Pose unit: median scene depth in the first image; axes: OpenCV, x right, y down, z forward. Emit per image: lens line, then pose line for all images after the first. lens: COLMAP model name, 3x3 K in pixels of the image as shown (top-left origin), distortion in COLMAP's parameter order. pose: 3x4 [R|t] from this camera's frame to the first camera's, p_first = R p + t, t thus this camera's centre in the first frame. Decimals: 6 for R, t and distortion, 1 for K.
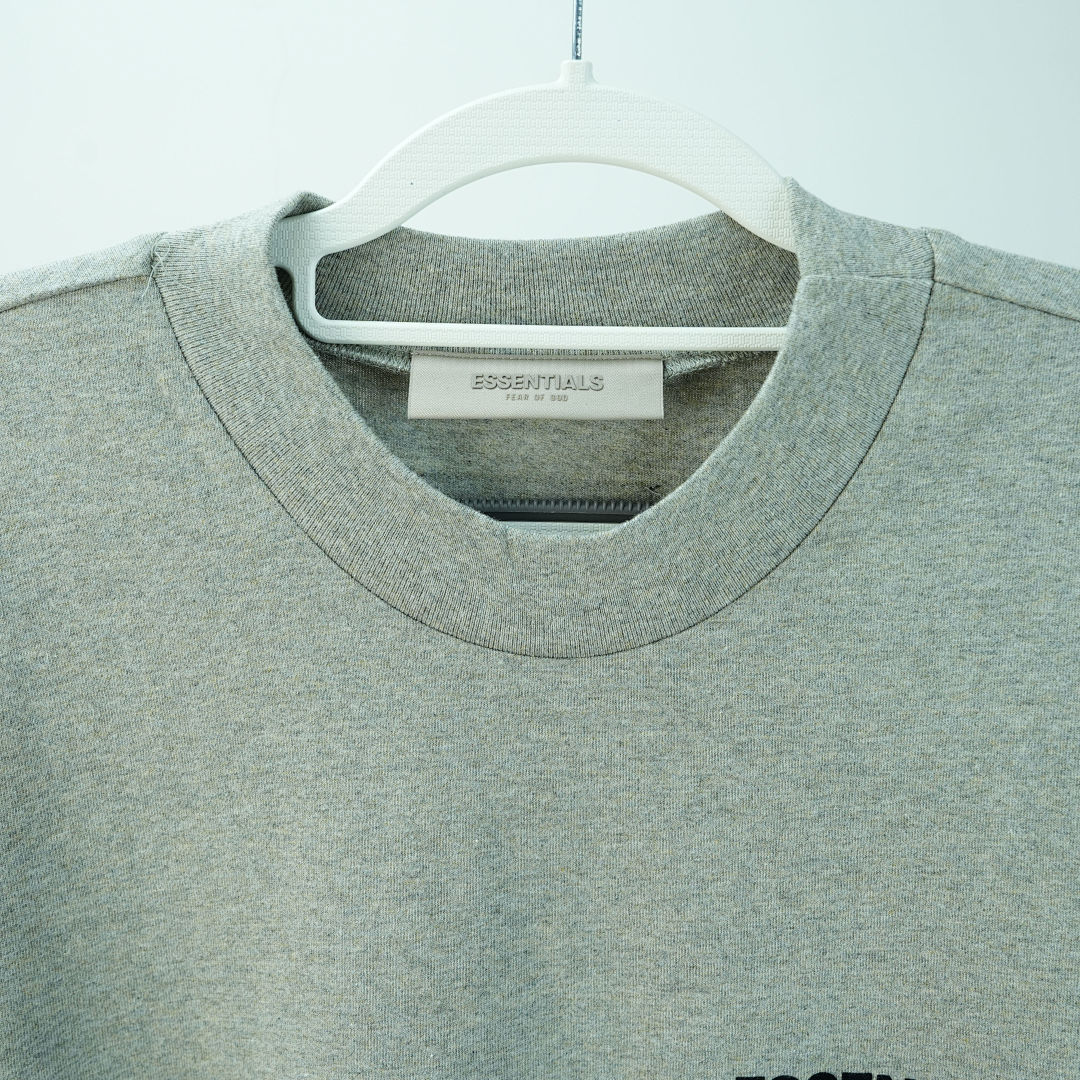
lens RADIAL K [[1161.4, 0, 540.0], [0, 1161.4, 540.0], [0, 0, 1]] dist [-0.003312, 0.005753]
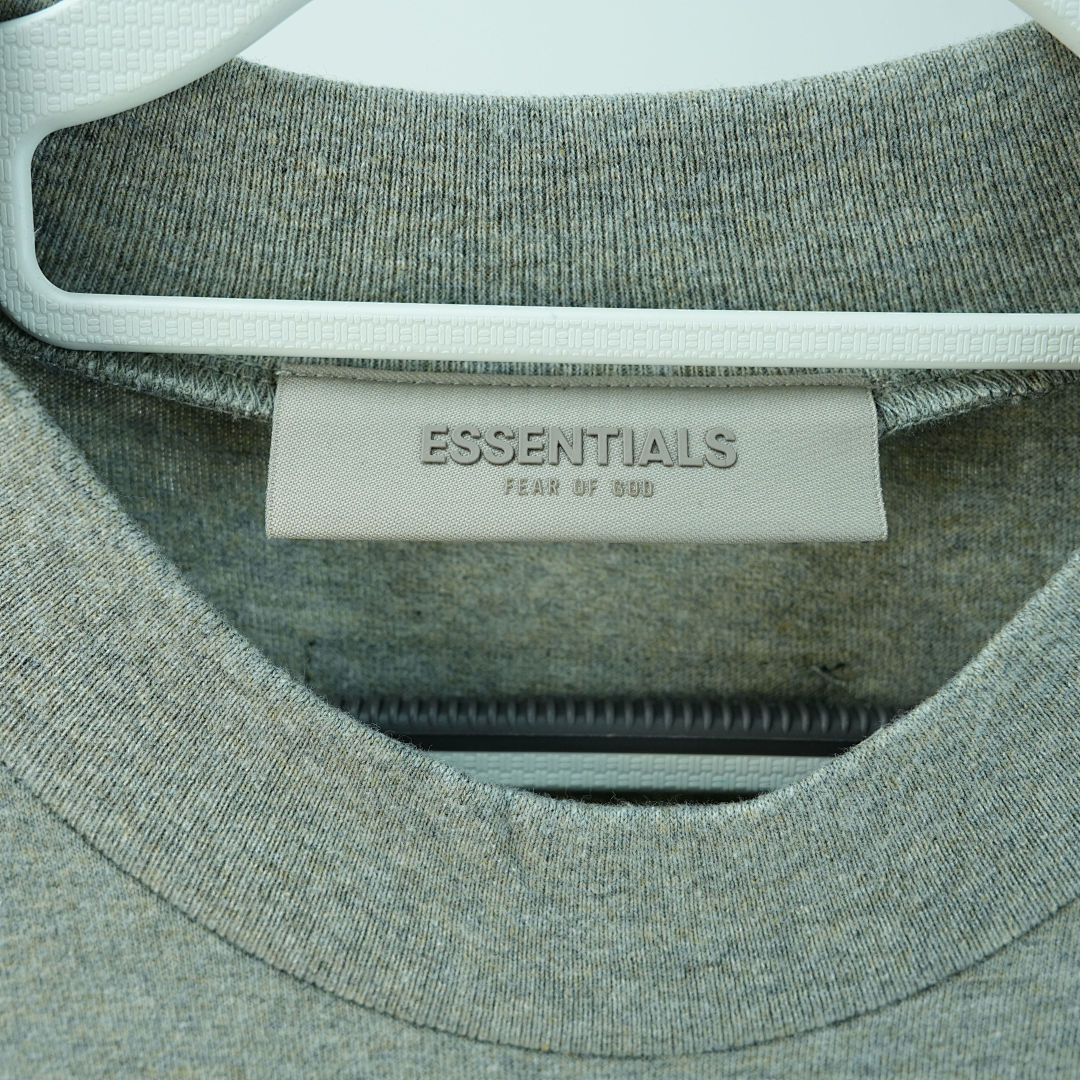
lens RADIAL K [[1161.4, 0, 540.0], [0, 1161.4, 540.0], [0, 0, 1]] dist [-0.003312, 0.005753]
pose [[0.999328, -0.007380, 0.035914, -0.031179], [0.004393, 0.996577, 0.082547, -0.136052], [-0.036400, -0.082334, 0.995940, 0.578540]]
